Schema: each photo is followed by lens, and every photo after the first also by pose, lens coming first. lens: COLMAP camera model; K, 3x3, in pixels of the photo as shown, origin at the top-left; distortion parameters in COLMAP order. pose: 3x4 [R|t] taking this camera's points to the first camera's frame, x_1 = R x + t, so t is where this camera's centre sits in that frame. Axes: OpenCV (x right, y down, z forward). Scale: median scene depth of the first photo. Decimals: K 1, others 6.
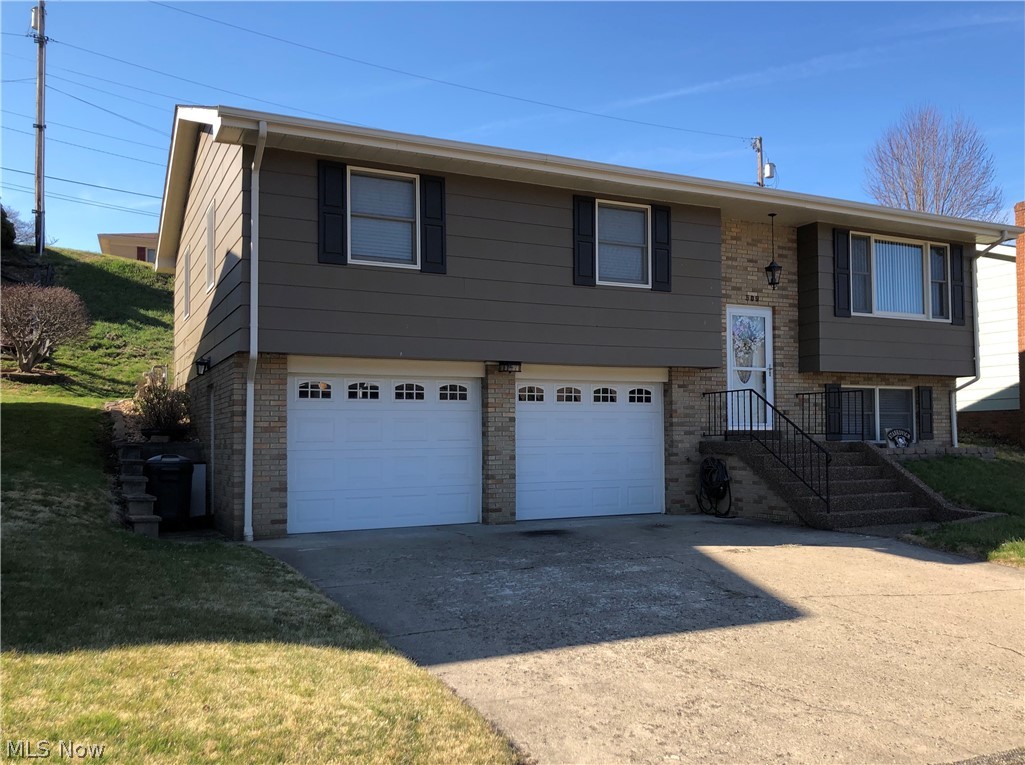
lens RADIAL K [[849.6, 0, 513.3], [0, 849.6, 370.7], [0, 0, 1]] dist [0.041479, 0.000330]
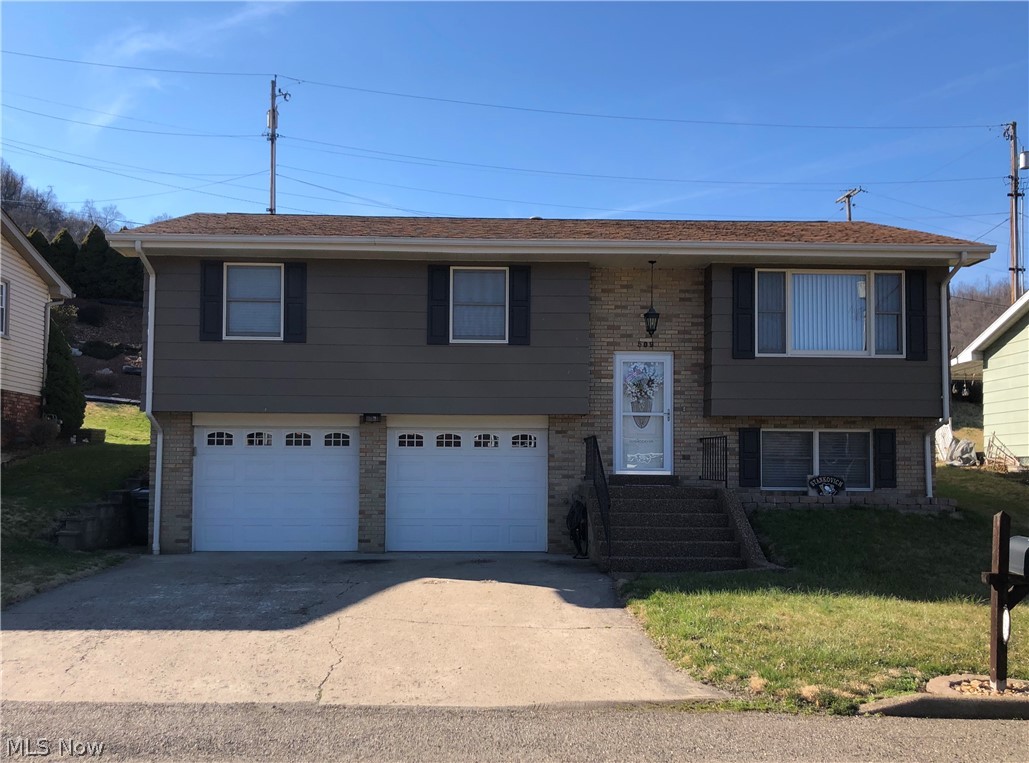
lens RADIAL K [[992.2, 0, 514.1], [0, 992.2, 392.3], [0, 0, 1]] dist [0.103966, 0.003295]
pose [[0.908000, -0.029389, -0.417937, 0.659123], [0.017435, 0.999323, -0.032392, 0.007934], [0.418606, 0.022125, 0.907898, -0.142416]]
